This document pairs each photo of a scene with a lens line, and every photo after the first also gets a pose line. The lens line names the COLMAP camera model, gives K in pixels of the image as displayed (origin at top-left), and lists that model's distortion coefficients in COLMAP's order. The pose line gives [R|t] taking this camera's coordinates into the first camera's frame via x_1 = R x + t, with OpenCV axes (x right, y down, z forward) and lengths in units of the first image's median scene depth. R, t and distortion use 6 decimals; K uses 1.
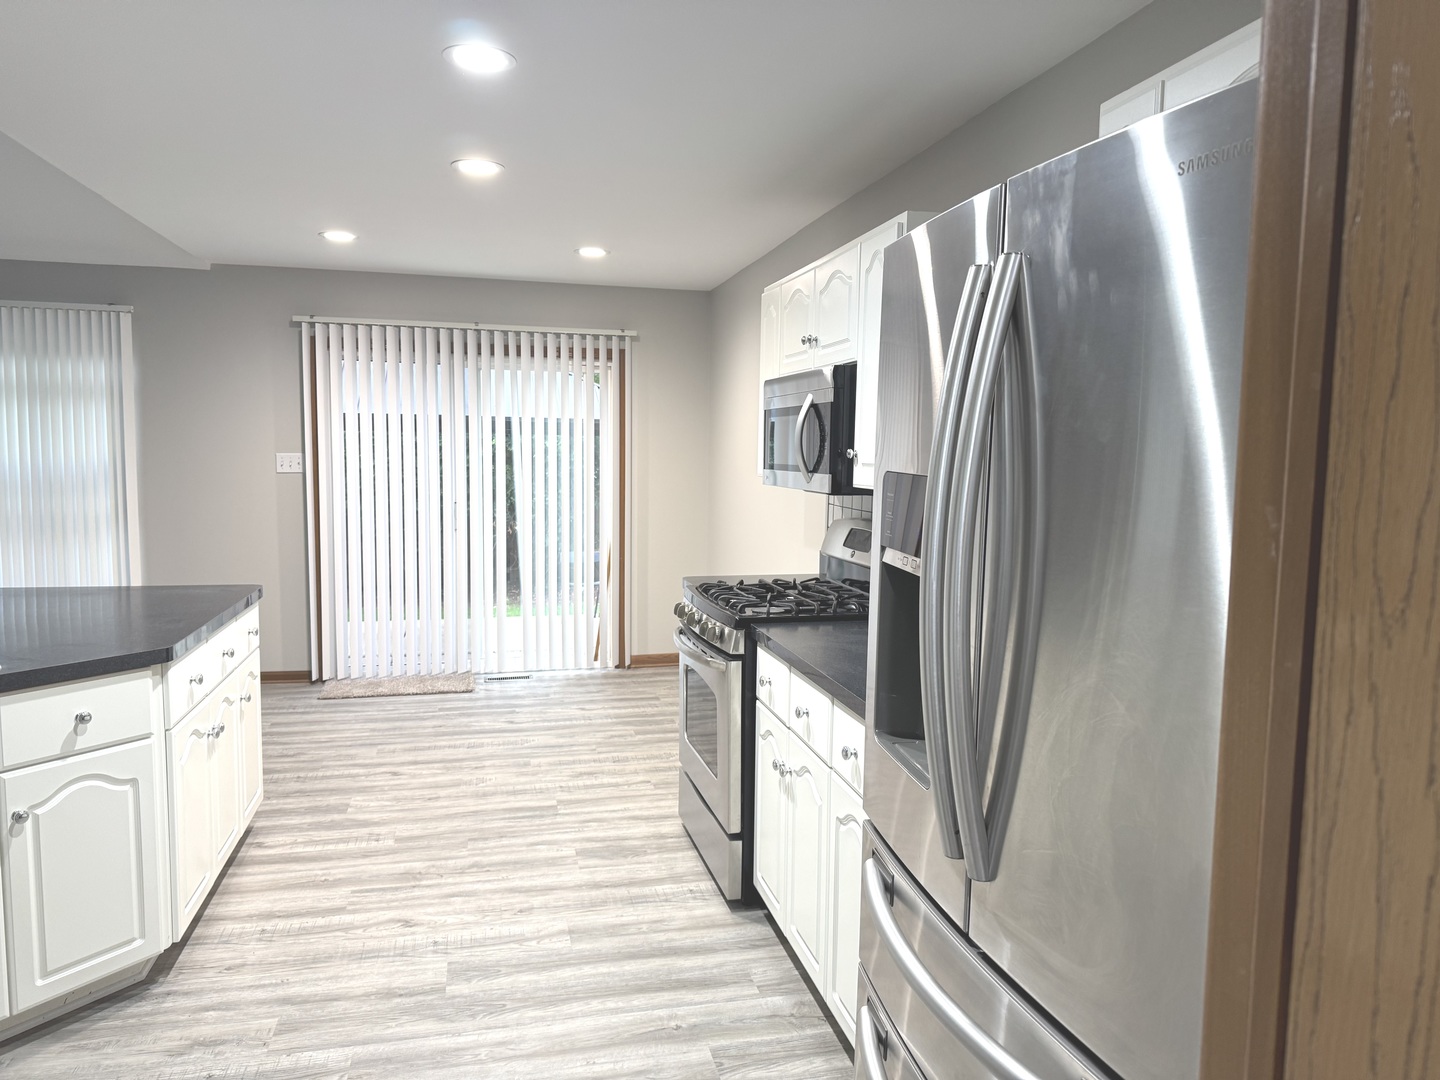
lens RADIAL K [[1022.6, 0, 720.0], [0, 1022.6, 540.0], [0, 0, 1]] dist [-0.027373, 0.000964]
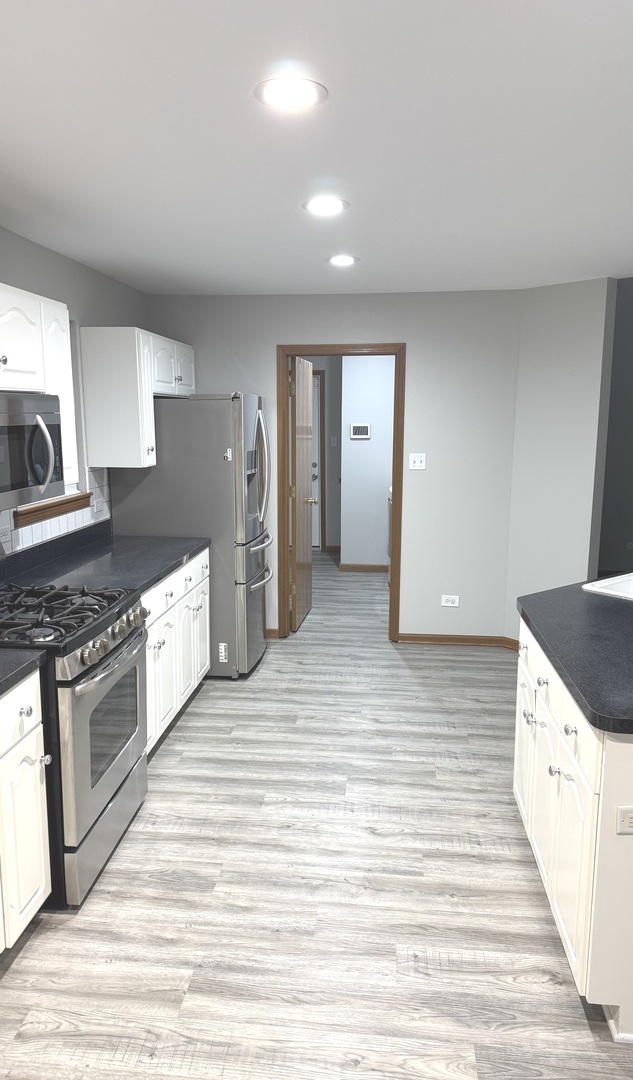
lens RADIAL K [[754.7, 0, 316.5], [0, 754.7, 540.0], [0, 0, 1]] dist [0.074059, -0.143244]
pose [[-0.947231, -0.073581, 0.311993, -0.521517], [0.011545, 0.964836, 0.262598, -0.252810], [-0.320345, 0.252343, -0.913073, 1.838259]]
